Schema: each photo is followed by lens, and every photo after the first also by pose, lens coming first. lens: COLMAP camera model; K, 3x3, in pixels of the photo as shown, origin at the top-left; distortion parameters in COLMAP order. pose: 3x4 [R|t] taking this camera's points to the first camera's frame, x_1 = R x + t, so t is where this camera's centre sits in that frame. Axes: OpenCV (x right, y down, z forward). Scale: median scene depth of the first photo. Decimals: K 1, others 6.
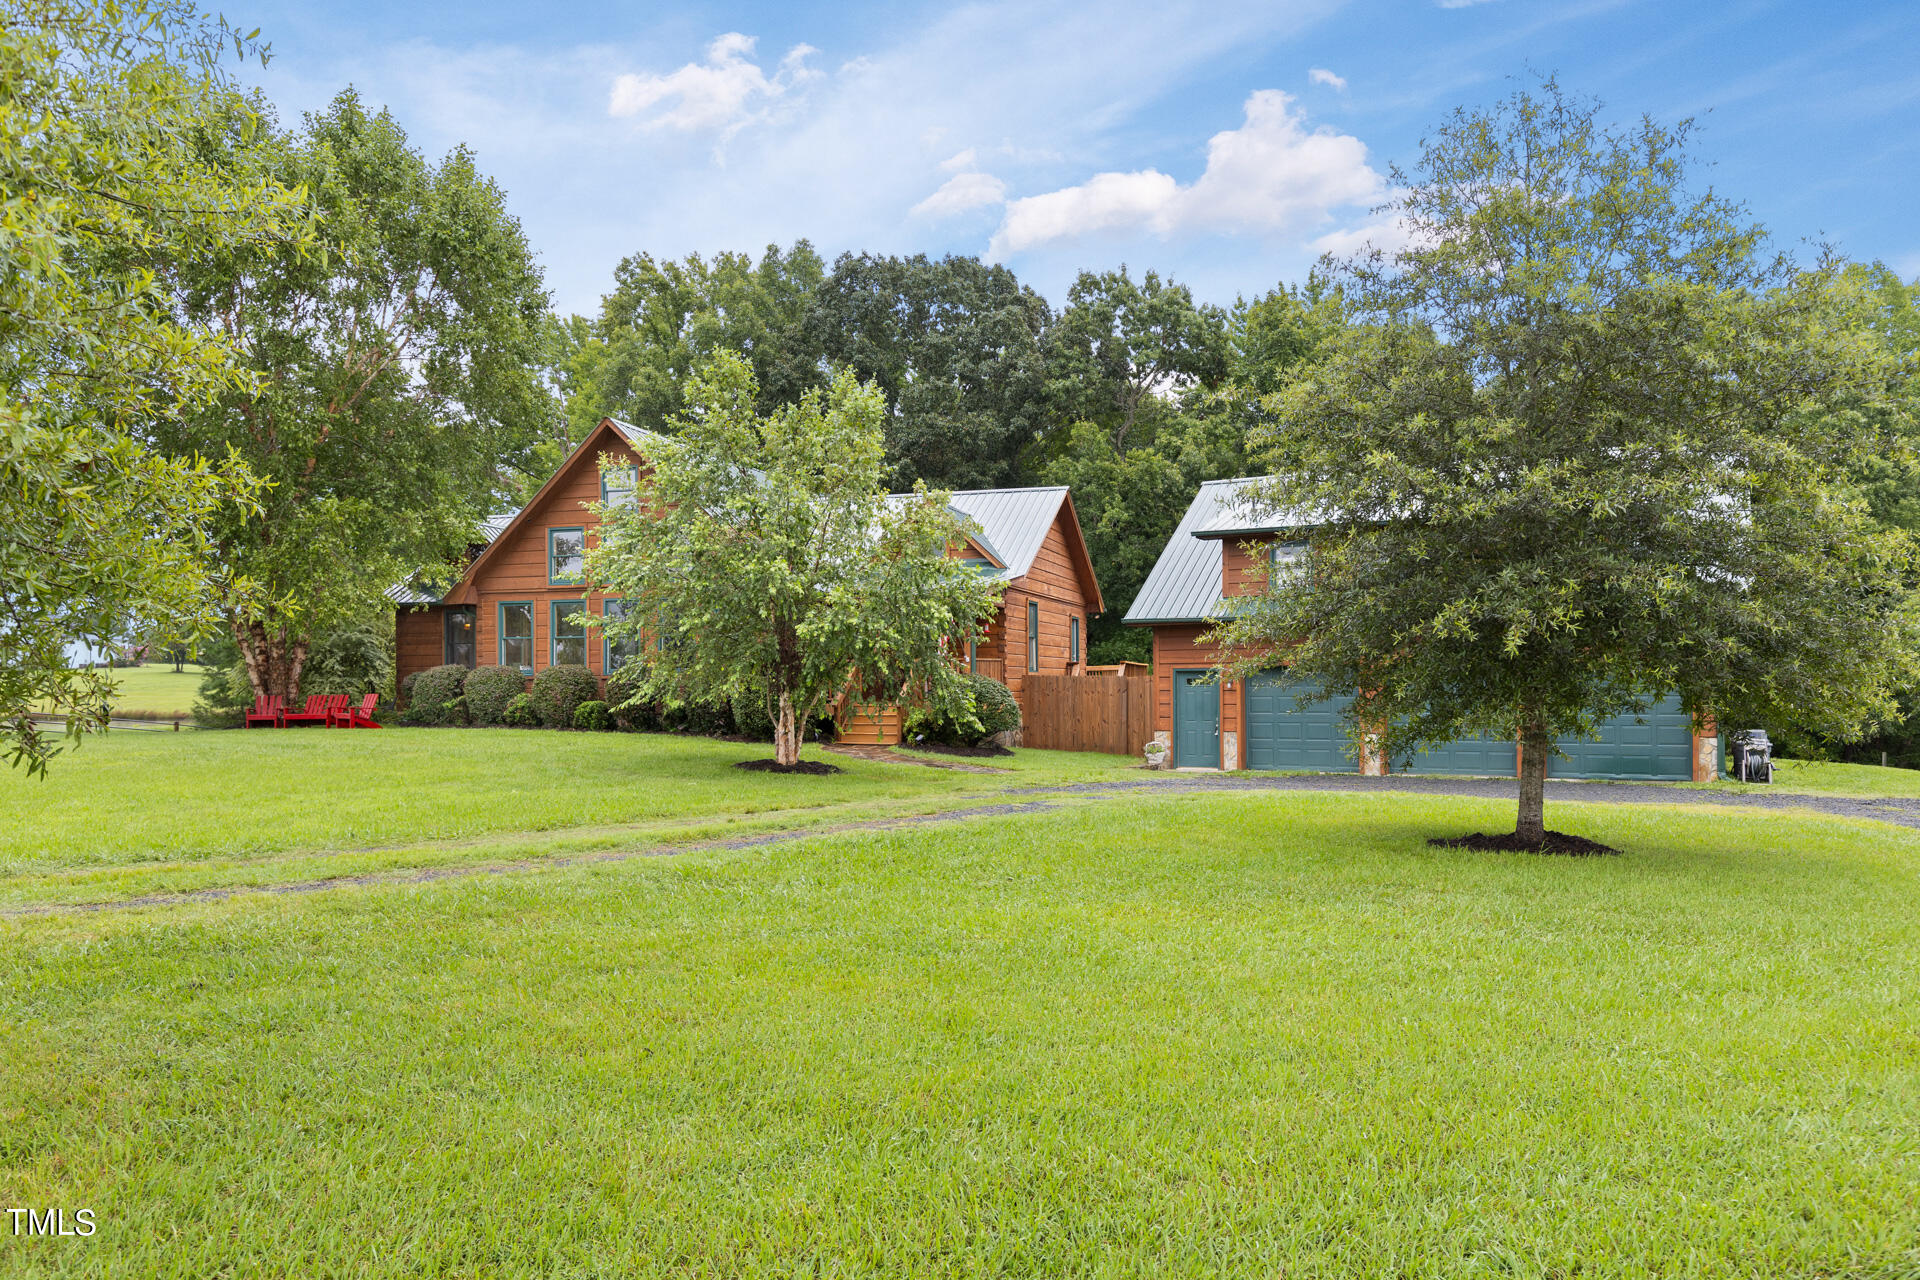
lens RADIAL K [[1215.4, 0, 961.1], [0, 1215.4, 621.5], [0, 0, 1]] dist [0.003532, 0.000083]
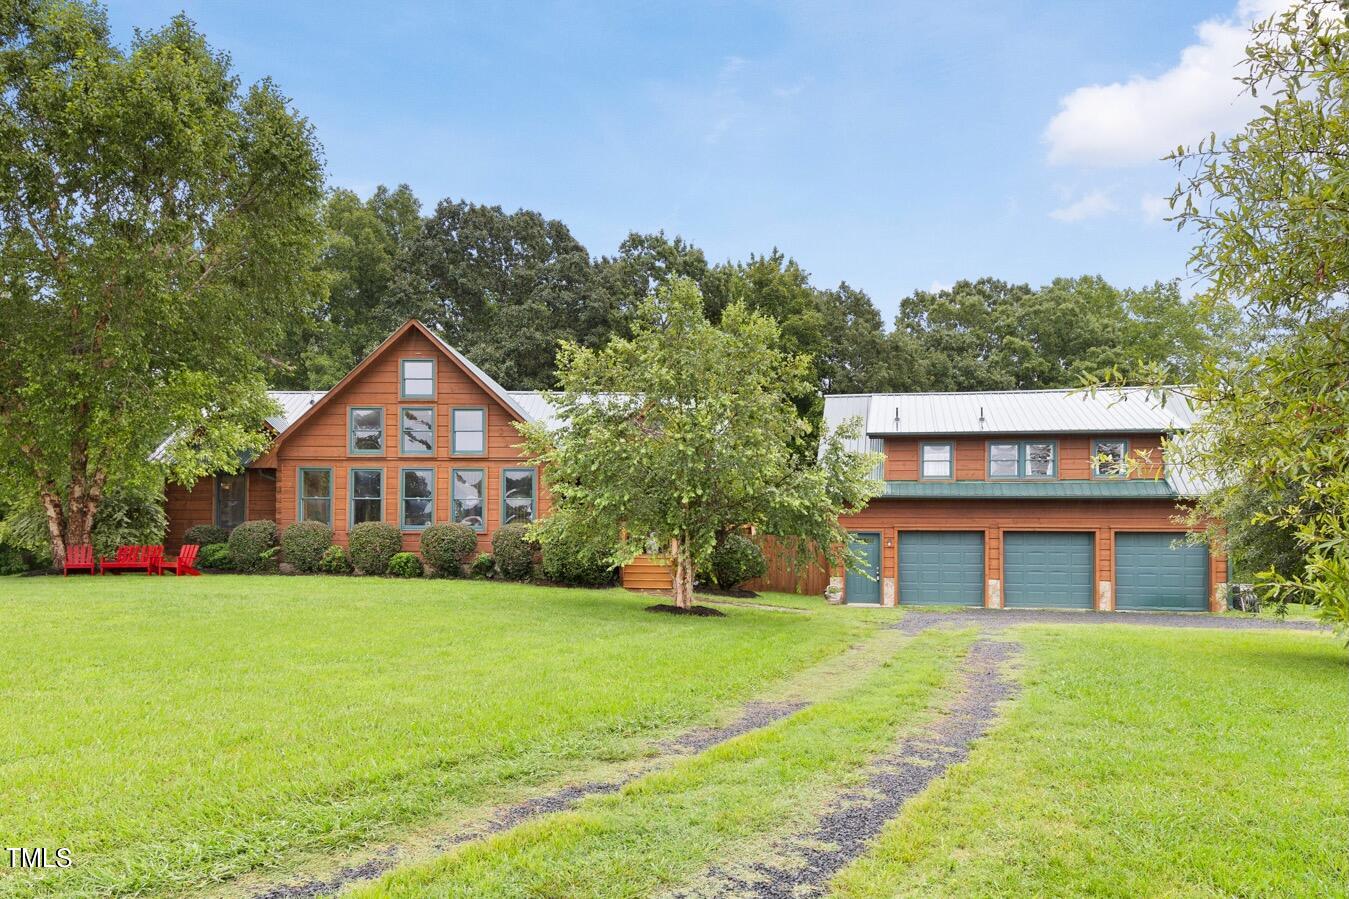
lens RADIAL K [[894.7, 0, 674.3], [0, 894.7, 461.9], [0, 0, 1]] dist [0.008467, 0.003778]
pose [[0.963892, 0.032663, 0.264282, -0.249032], [-0.025345, 0.999196, -0.031052, -0.003022], [-0.265083, 0.023232, 0.963946, 0.065599]]
